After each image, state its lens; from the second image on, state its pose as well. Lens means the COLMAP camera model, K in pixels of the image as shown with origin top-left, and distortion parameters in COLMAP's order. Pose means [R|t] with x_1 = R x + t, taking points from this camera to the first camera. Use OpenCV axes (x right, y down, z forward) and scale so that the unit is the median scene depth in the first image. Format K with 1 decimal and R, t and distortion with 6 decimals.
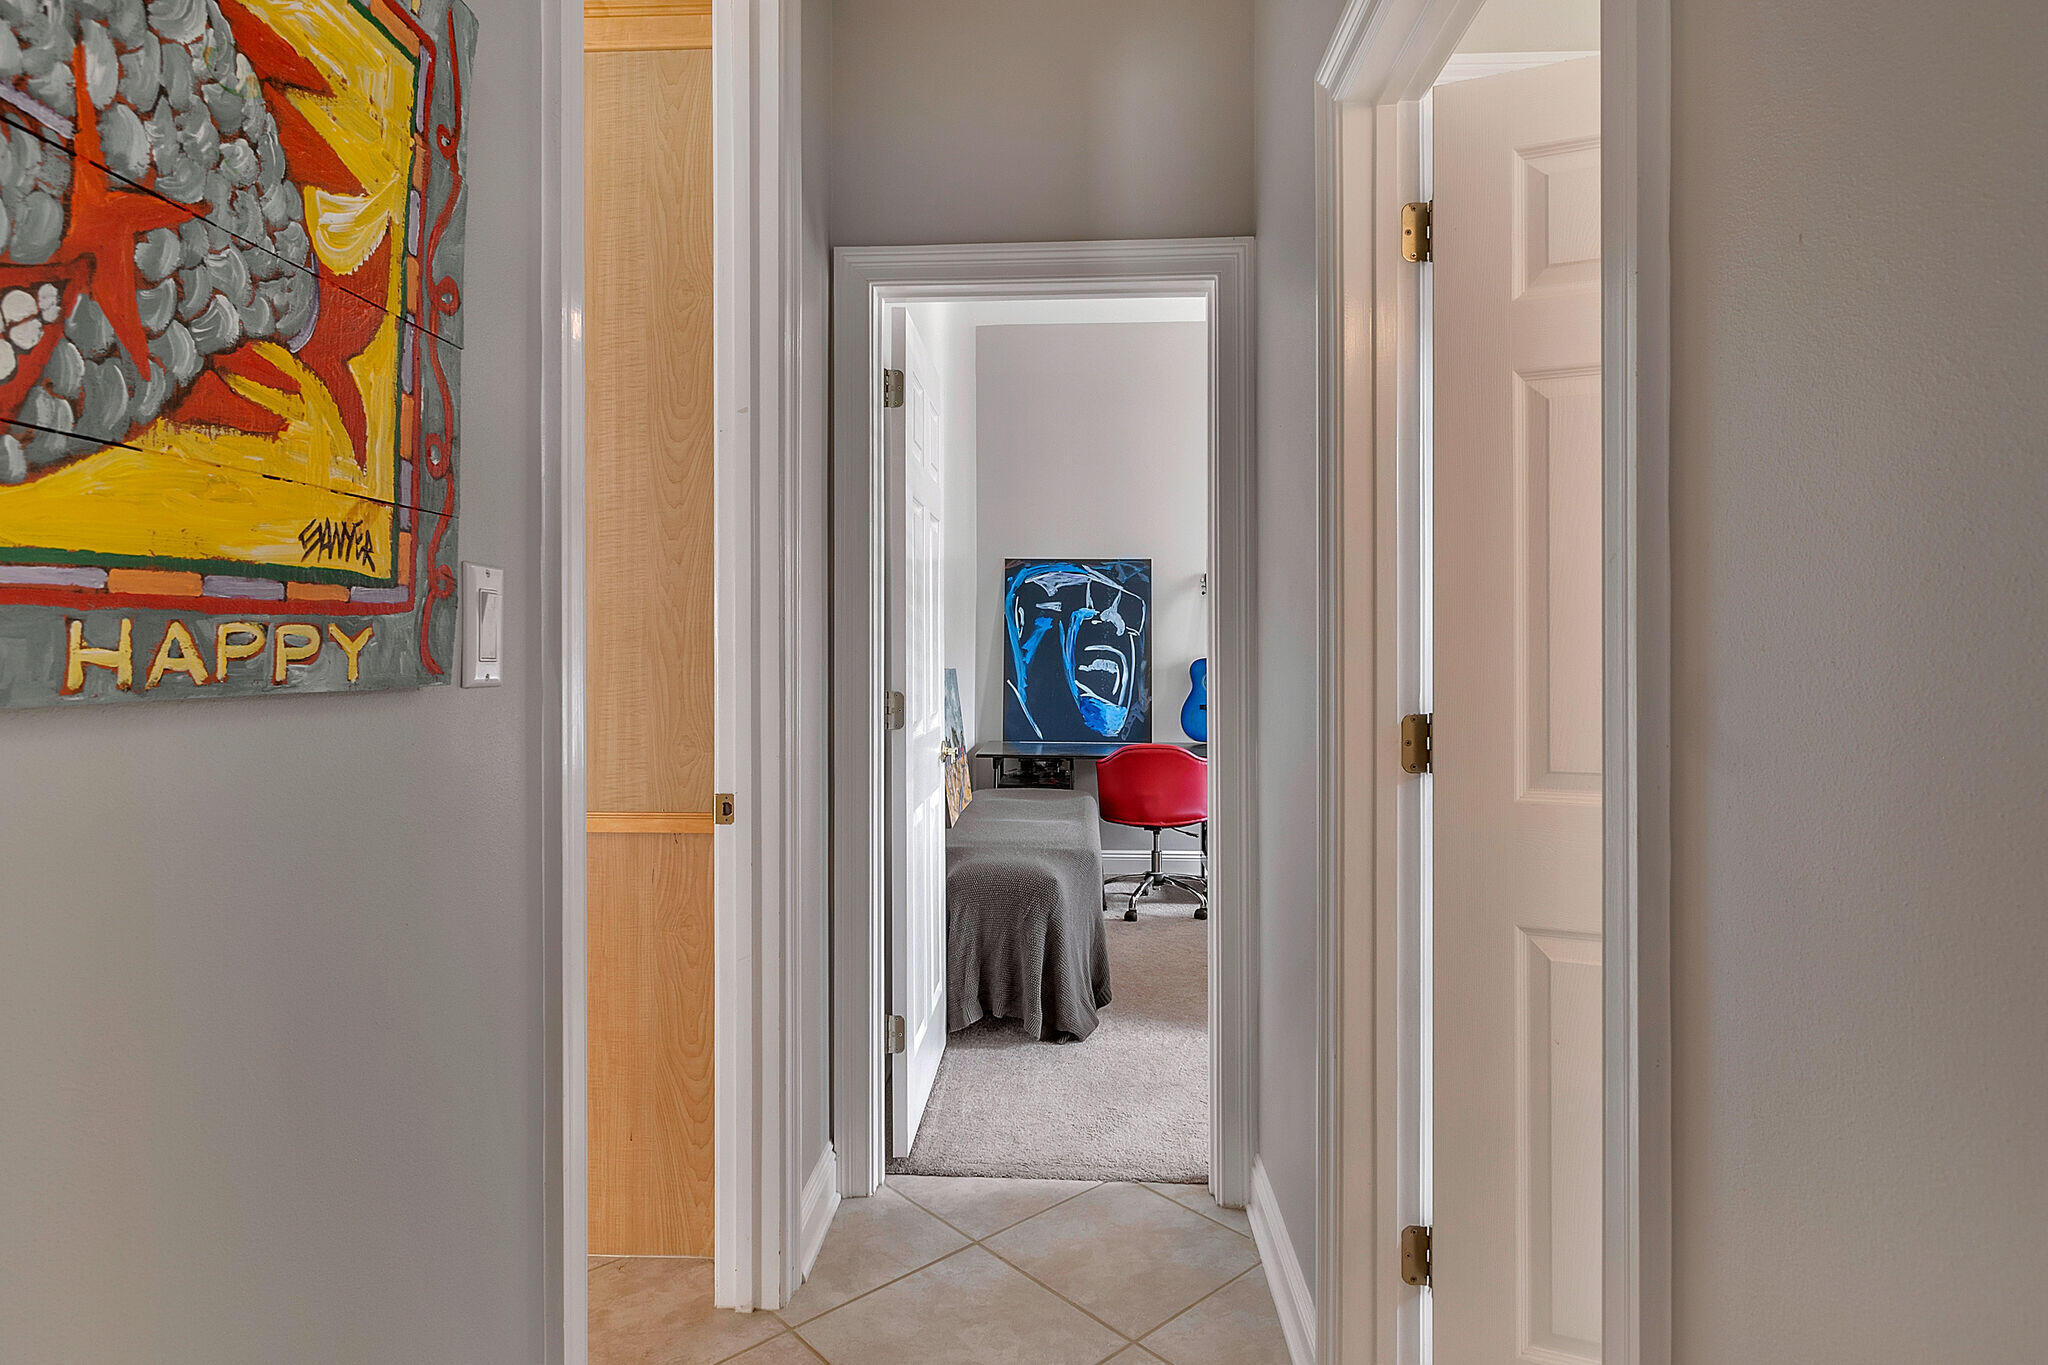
lens RADIAL K [[1099.6, 0, 1026.1], [0, 1099.6, 686.6], [0, 0, 1]] dist [0.006480, 0.000532]
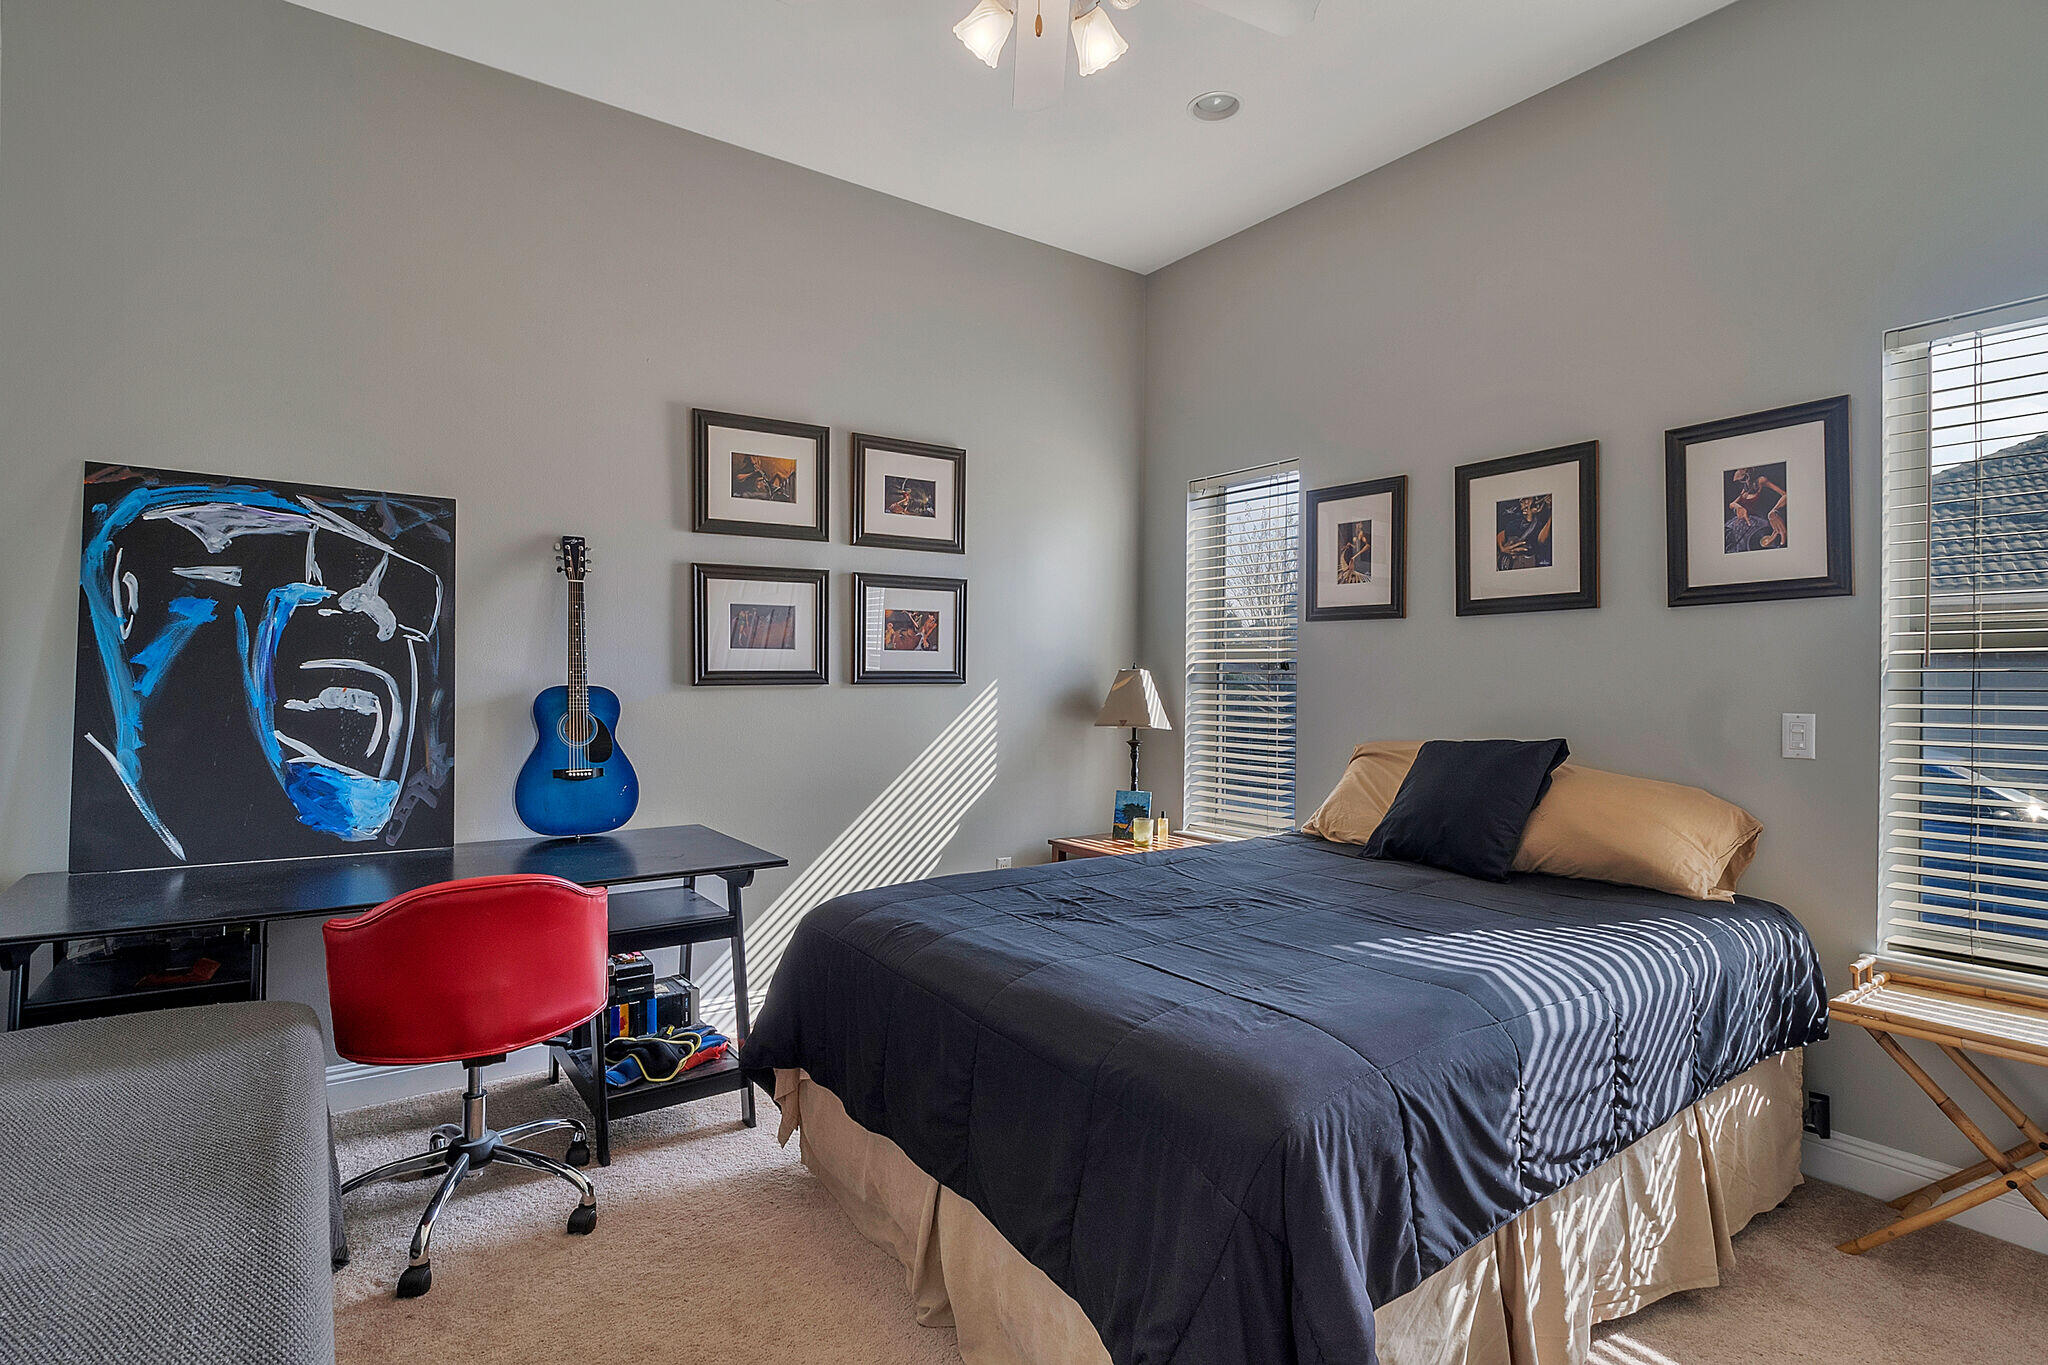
lens RADIAL K [[982.5, 0, 1011.5], [0, 982.5, 662.4], [0, 0, 1]] dist [-0.000735, 0.000716]
pose [[0.779089, 0.011680, 0.626804, 0.025810], [-0.014925, 0.999889, -0.000082, -0.040481], [-0.626735, -0.009291, 0.779177, 0.456567]]
